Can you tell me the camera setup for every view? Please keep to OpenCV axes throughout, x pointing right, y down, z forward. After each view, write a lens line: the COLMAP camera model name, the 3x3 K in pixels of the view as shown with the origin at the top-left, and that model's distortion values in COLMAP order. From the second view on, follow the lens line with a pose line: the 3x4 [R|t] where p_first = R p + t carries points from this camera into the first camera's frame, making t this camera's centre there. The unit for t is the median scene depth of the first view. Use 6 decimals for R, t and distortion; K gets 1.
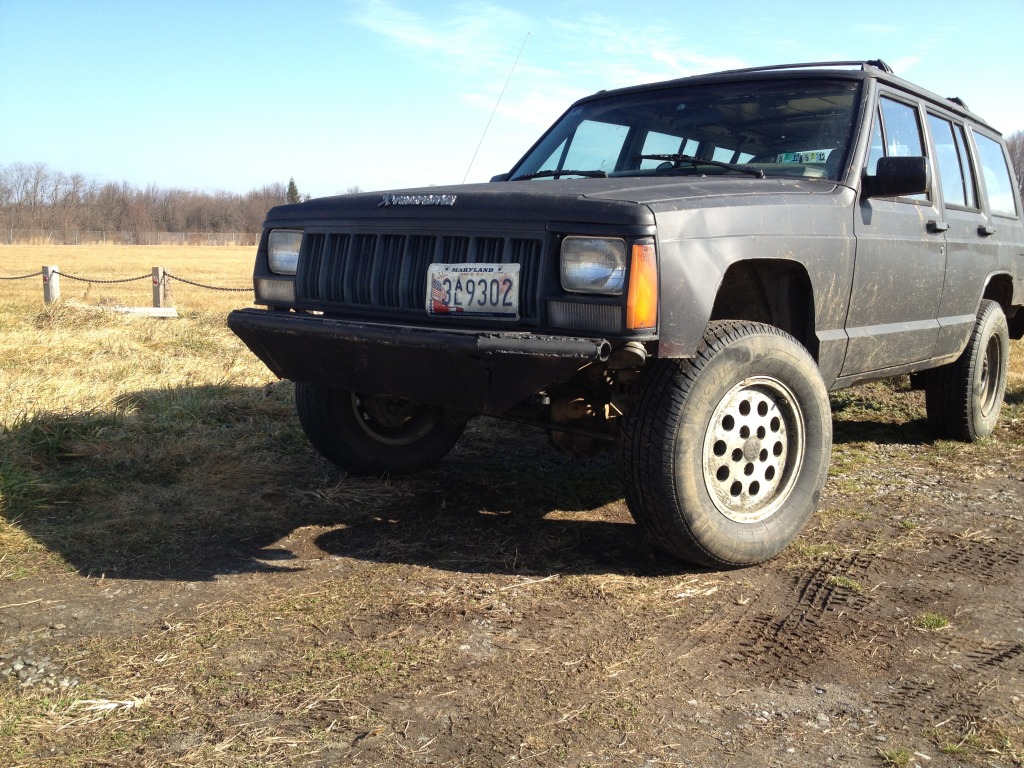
lens RADIAL K [[1033.5, 0, 509.7], [0, 1033.5, 384.8], [0, 0, 1]] dist [0.085247, 0.000000]
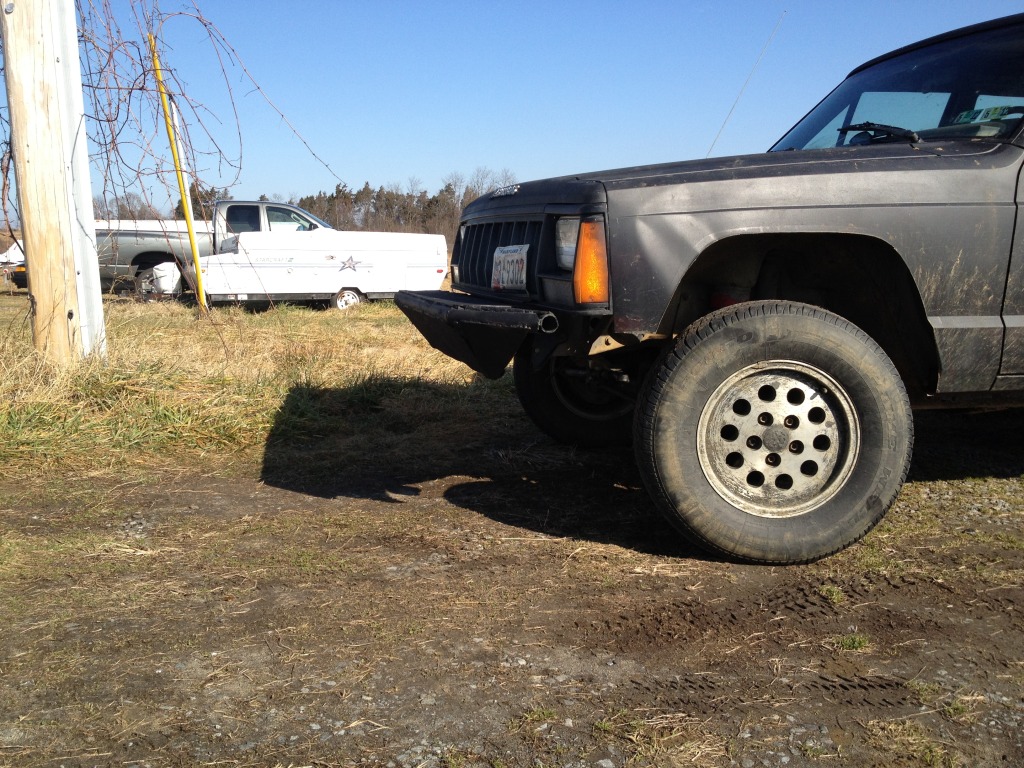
lens RADIAL K [[1033.5, 0, 507.3], [0, 1033.5, 383.4], [0, 0, 1]] dist [0.085247, 0.000000]
pose [[0.783091, 0.055021, -0.619468, 0.622937], [-0.061196, 0.998062, 0.011287, 0.017007], [0.618889, 0.029070, 0.784941, 0.119680]]
